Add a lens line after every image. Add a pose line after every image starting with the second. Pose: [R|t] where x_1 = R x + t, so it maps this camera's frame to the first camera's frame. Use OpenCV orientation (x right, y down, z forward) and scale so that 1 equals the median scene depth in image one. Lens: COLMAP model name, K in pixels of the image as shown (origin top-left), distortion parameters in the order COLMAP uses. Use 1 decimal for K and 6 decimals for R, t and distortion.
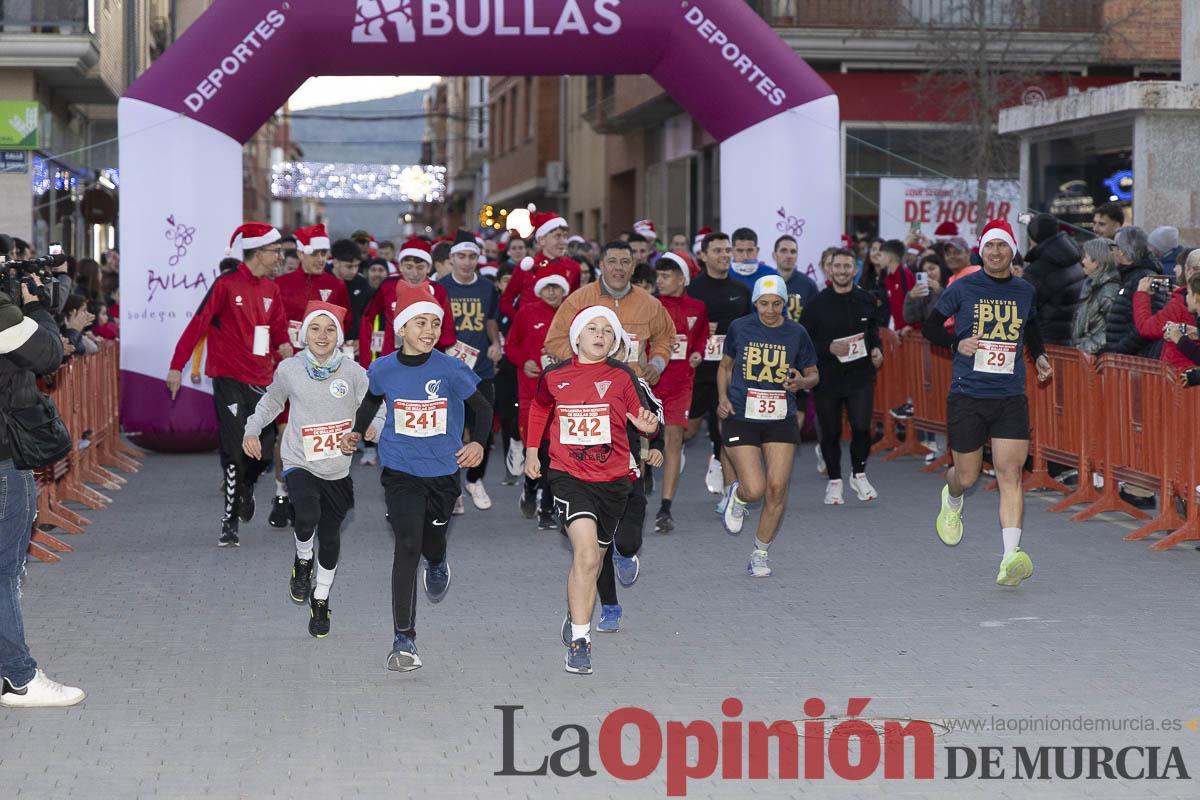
lens RADIAL K [[3466.3, 0, 600.0], [0, 3466.3, 400.0], [0, 0, 1]] dist [0.146541, -0.670255]
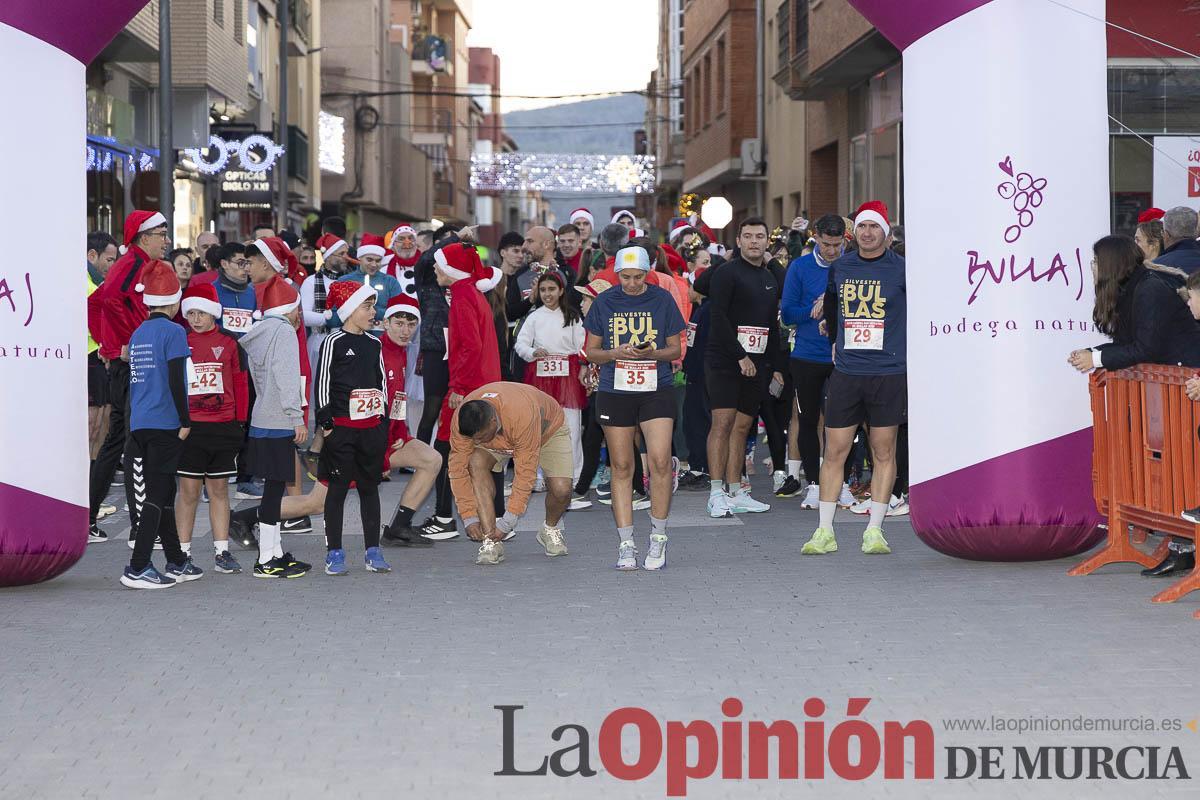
lens RADIAL K [[3466.3, 0, 600.0], [0, 3466.3, 400.0], [0, 0, 1]] dist [0.146541, -0.670255]
pose [[0.997520, -0.006825, -0.070054, 0.006493], [0.006894, 0.999976, 0.000747, -0.004134], [0.070047, -0.001228, 0.997543, 0.108104]]
